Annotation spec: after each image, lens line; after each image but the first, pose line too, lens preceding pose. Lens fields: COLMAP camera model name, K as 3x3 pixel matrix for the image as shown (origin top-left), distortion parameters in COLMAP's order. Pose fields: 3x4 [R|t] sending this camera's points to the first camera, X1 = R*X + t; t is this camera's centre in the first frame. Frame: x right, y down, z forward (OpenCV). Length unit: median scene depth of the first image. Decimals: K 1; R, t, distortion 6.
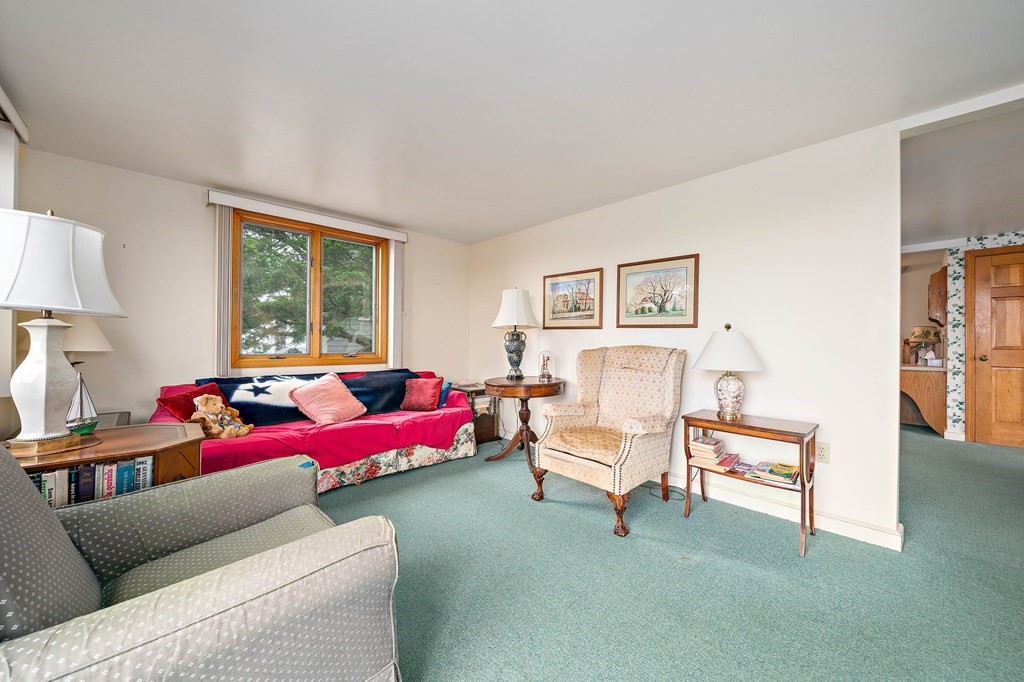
lens RADIAL K [[378.8, 0, 515.1], [0, 378.8, 338.9], [0, 0, 1]] dist [-0.000086, 0.000047]
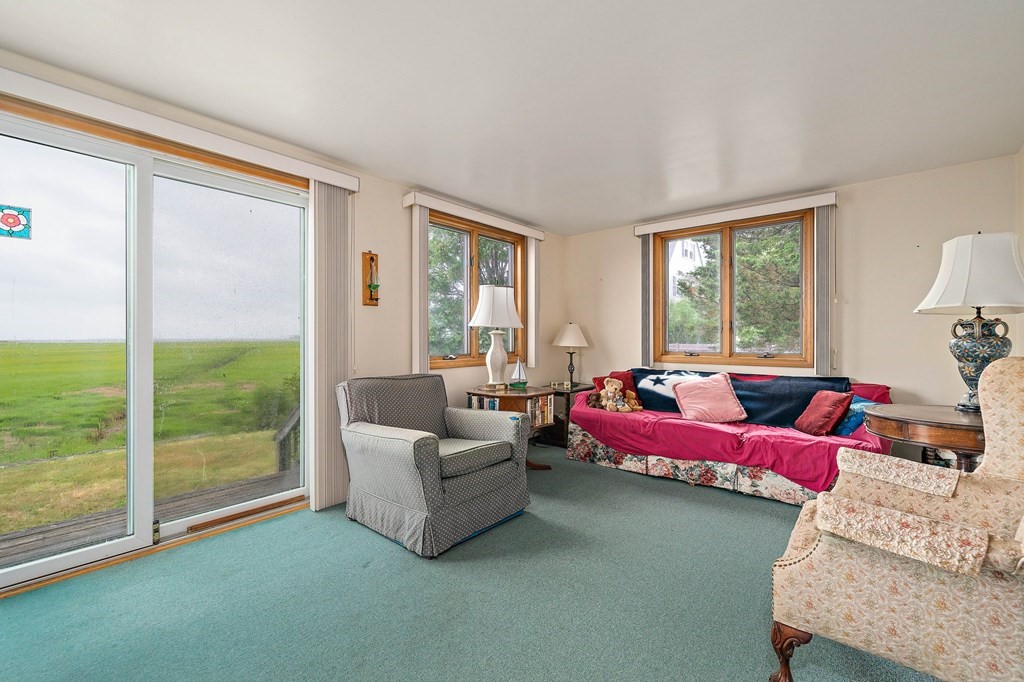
lens RADIAL K [[416.7, 0, 516.0], [0, 416.7, 334.5], [0, 0, 1]] dist [0.001169, 0.000296]
pose [[0.126803, -0.016286, -0.991794, 0.570172], [0.010257, 0.999833, -0.015106, 0.003761], [0.991875, -0.008257, 0.126949, 0.381651]]
